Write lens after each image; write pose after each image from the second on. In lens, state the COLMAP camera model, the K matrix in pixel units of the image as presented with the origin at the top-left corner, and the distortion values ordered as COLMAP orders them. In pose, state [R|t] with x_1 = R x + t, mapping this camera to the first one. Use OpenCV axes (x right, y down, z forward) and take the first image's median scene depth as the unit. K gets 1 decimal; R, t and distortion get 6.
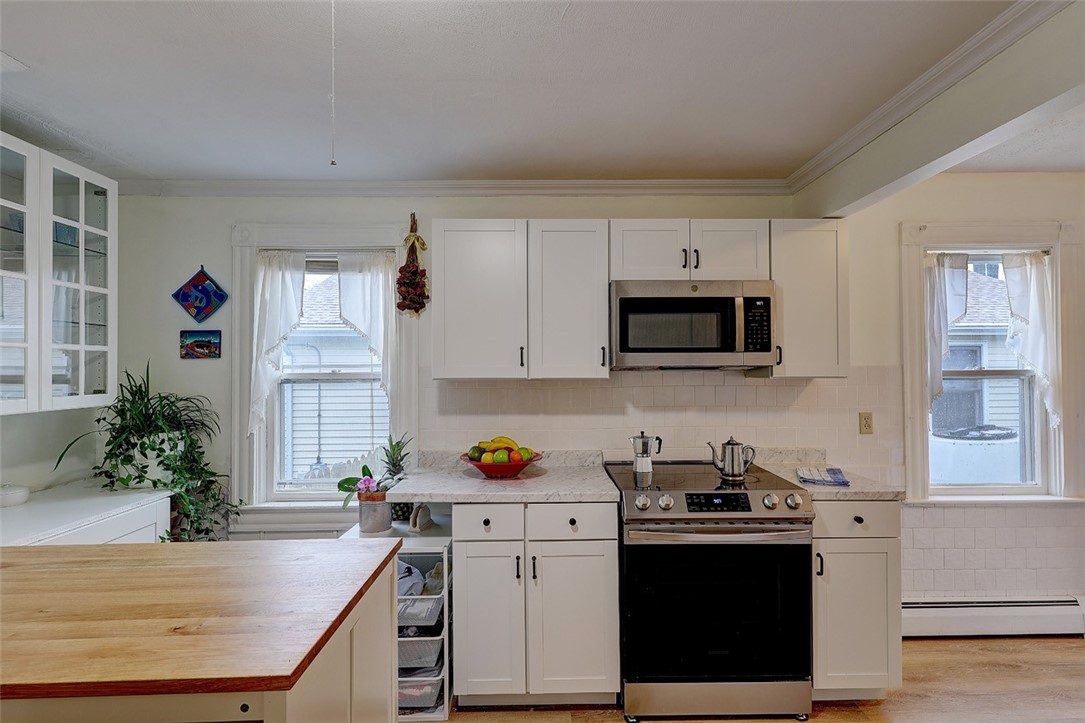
lens RADIAL K [[535.6, 0, 542.5], [0, 535.6, 361.5], [0, 0, 1]] dist [0.007646, -0.001511]
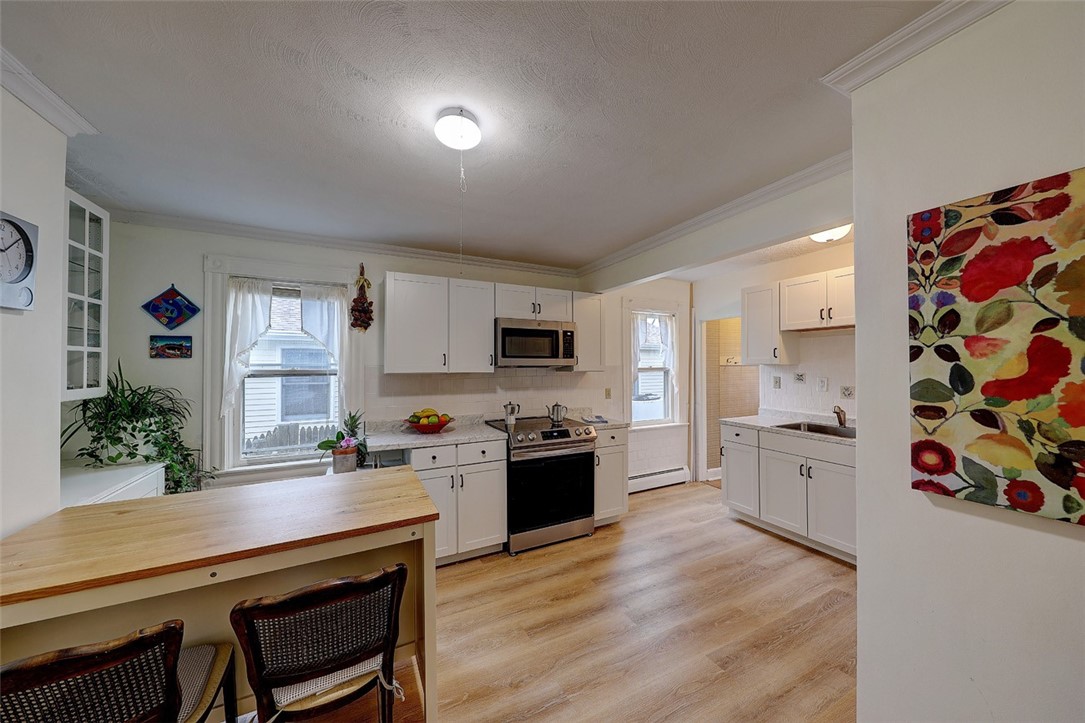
lens RADIAL K [[368.4, 0, 542.5], [0, 368.4, 361.5], [0, 0, 1]] dist [-0.001055, -0.000093]
pose [[0.899721, 0.007736, 0.436397, -0.260952], [-0.007813, 0.999968, -0.001620, -0.003778], [-0.436396, -0.001952, 0.899753, -0.168203]]
